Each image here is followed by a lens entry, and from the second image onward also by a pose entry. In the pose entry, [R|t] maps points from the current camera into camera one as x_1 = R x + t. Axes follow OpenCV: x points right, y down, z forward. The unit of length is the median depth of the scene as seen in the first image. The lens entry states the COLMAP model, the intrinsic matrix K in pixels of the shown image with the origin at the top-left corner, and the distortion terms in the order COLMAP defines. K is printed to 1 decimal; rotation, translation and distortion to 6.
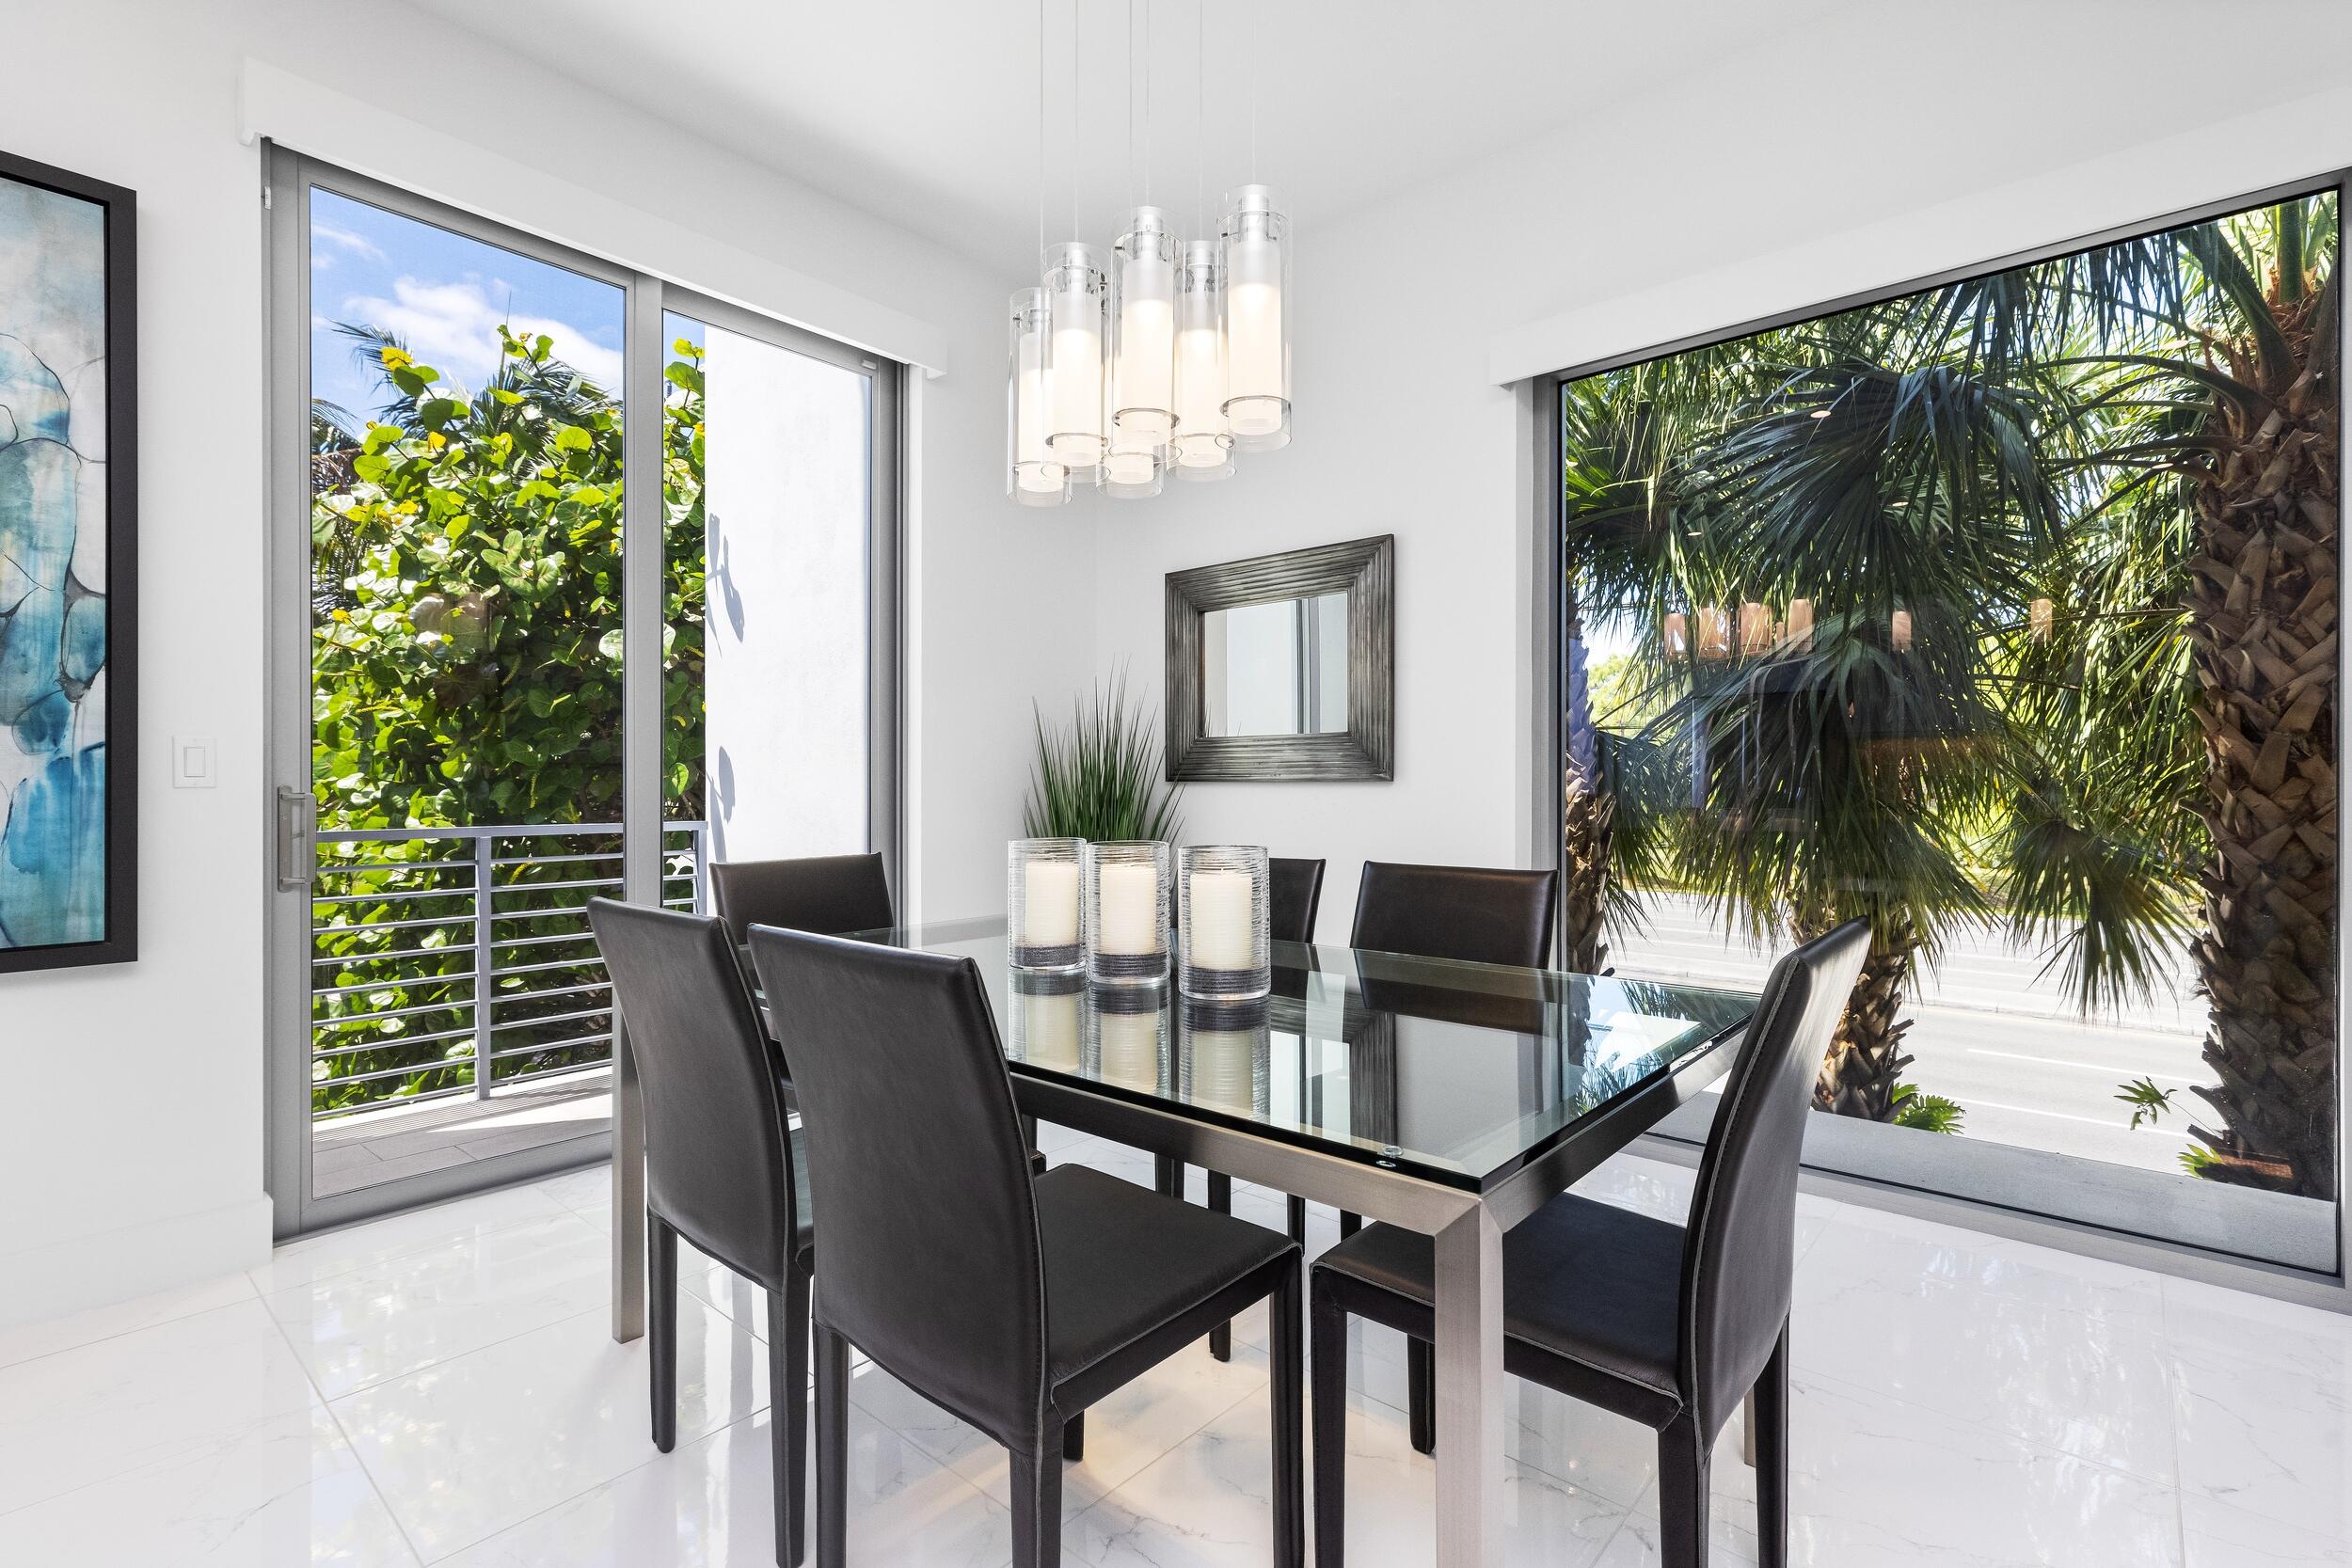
lens RADIAL K [[1080.6, 0, 1180.1], [0, 1080.6, 788.7], [0, 0, 1]] dist [-0.000506, 0.000125]
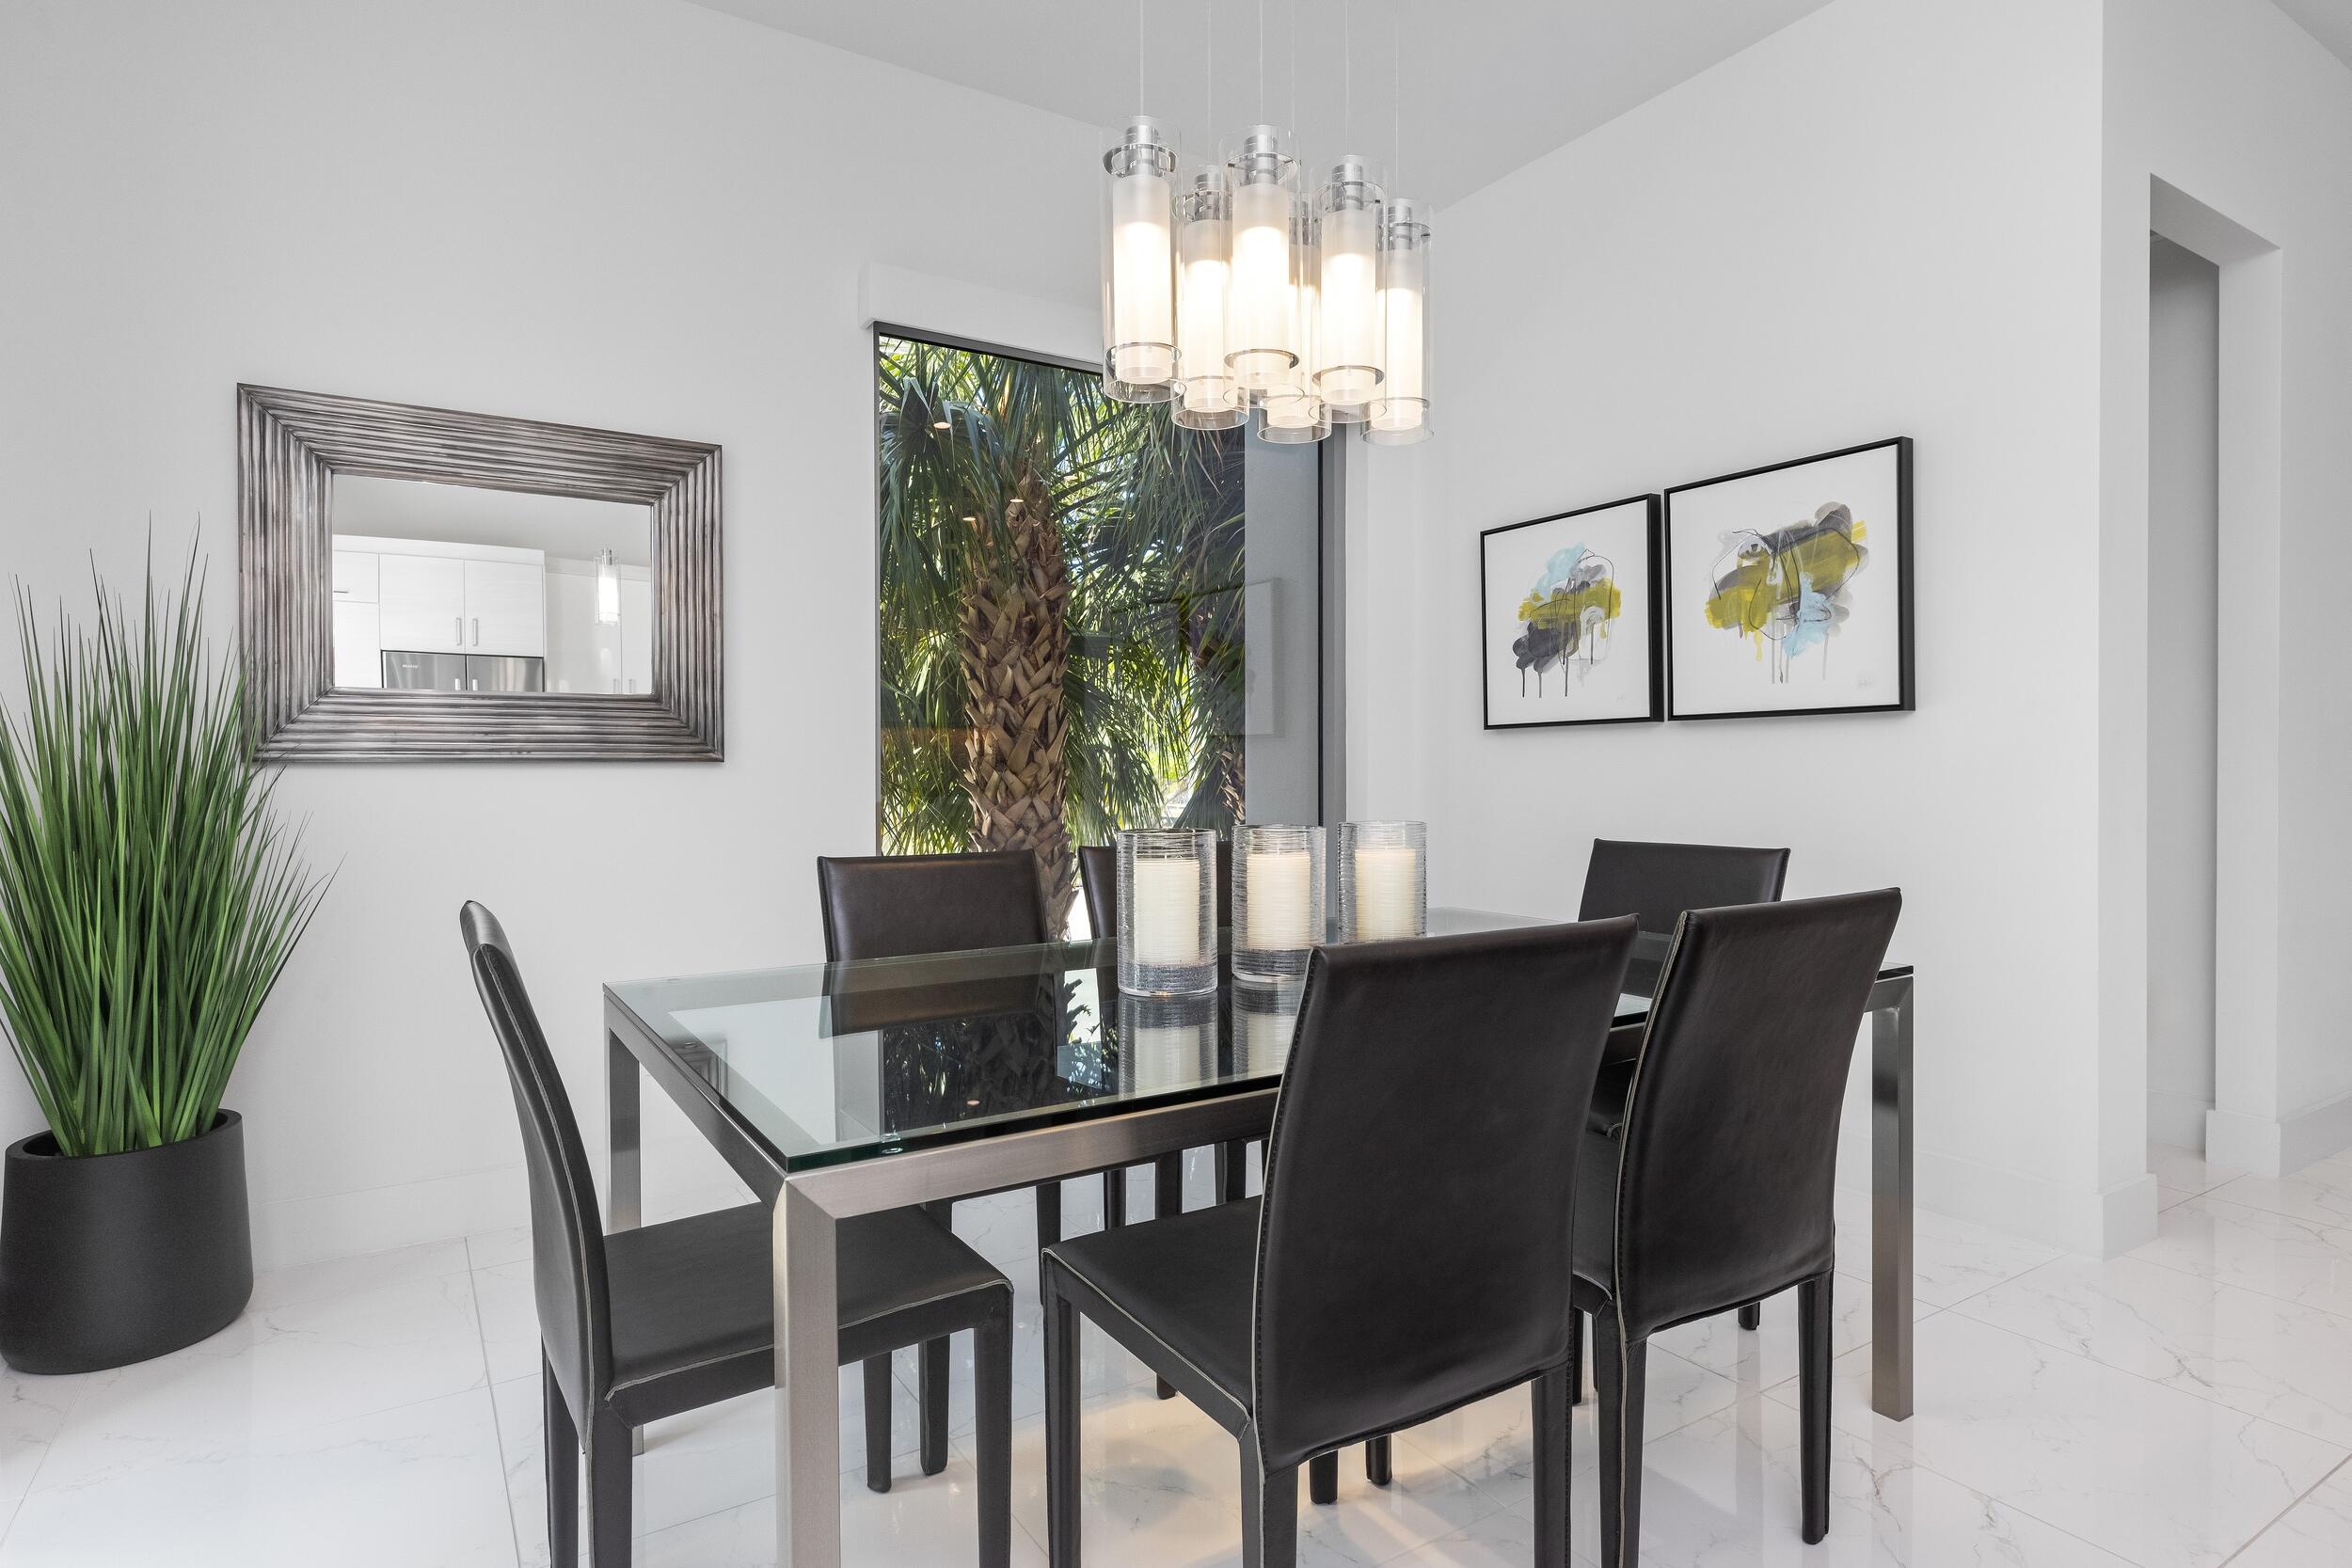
lens RADIAL K [[1250.9, 0, 1181.8], [0, 1250.9, 791.5], [0, 0, 1]] dist [-0.005618, -0.000863]
pose [[0.285097, -0.017490, 0.958339, -0.566127], [0.005104, 0.999847, 0.016729, 0.001239], [-0.958485, 0.000122, 0.285143, 0.408518]]
